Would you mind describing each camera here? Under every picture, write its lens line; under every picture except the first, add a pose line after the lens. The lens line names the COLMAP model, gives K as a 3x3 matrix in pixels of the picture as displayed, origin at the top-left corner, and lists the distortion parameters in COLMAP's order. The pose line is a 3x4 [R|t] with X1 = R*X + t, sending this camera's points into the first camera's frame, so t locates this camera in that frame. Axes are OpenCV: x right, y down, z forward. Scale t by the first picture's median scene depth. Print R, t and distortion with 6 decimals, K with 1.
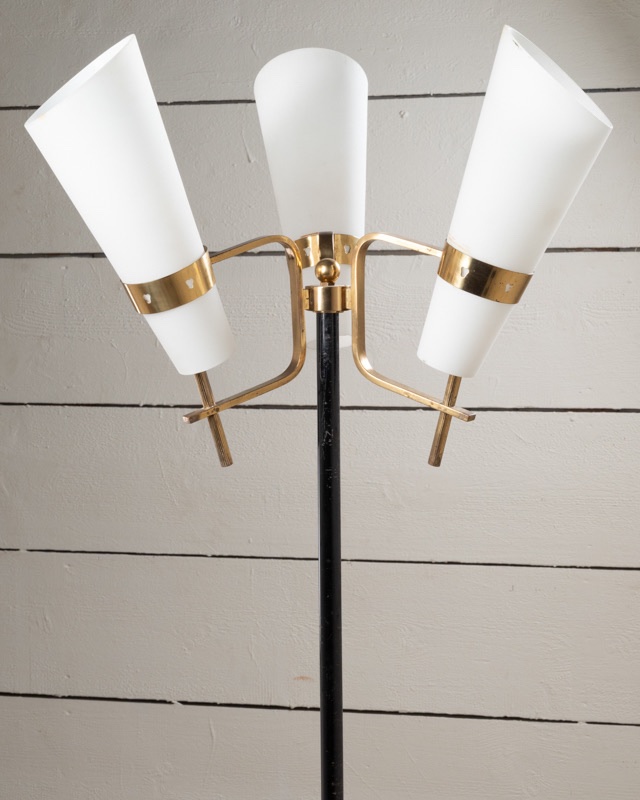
lens RADIAL K [[1779.8, 0, 320.3], [0, 1779.8, 334.1], [0, 0, 1]] dist [0.017141, -0.224727]
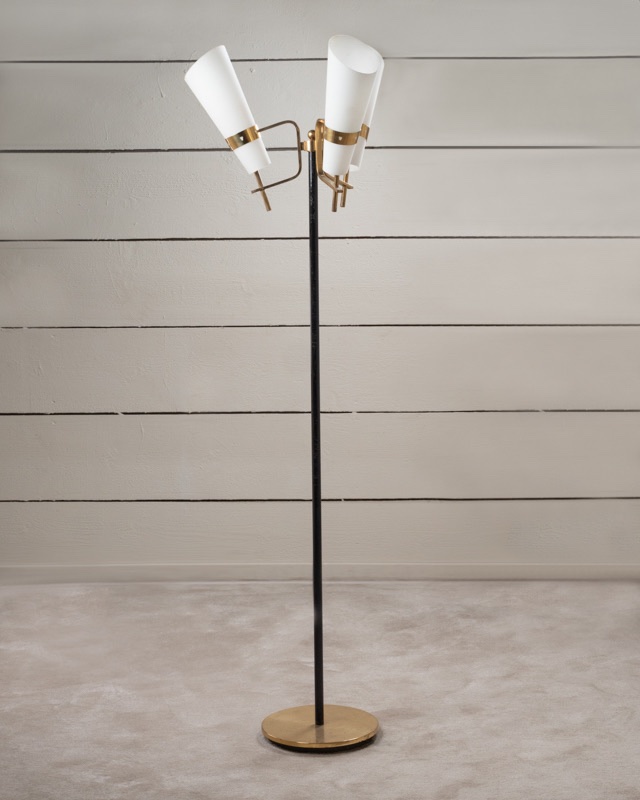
lens RADIAL K [[1628.4, 0, 318.6], [0, 1628.4, 378.4], [0, 0, 1]] dist [-0.041683, 0.266355]
pose [[0.979271, -0.021454, 0.201413, -0.219541], [0.009707, 0.998203, 0.059129, 0.086017], [-0.202319, -0.055949, 0.977720, -0.602199]]
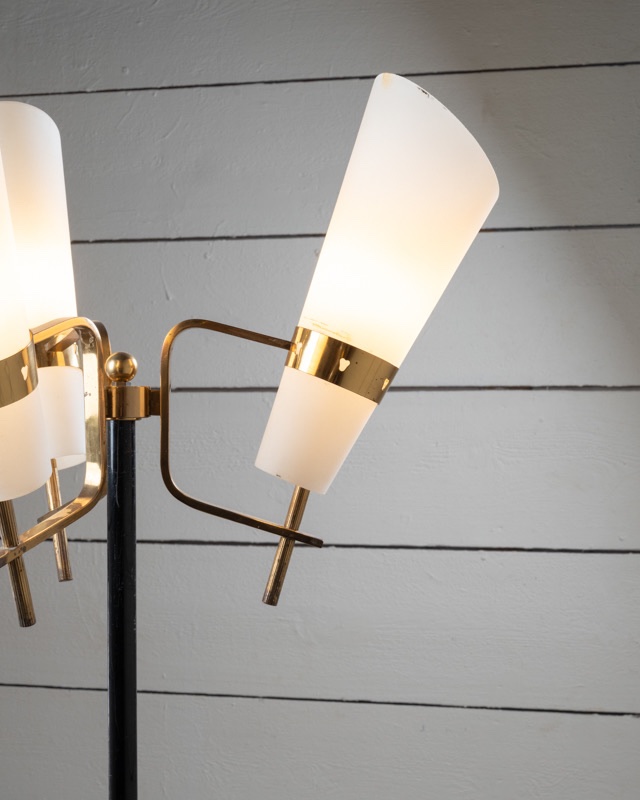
lens RADIAL K [[1351.3, 0, 342.9], [0, 1351.3, 420.2], [0, 0, 1]] dist [0.002253, -0.075081]
pose [[0.999882, 0.011929, 0.009628, 0.054209], [-0.011434, 0.998691, -0.049864, 0.009252], [-0.010210, 0.049748, 0.998710, 0.240129]]
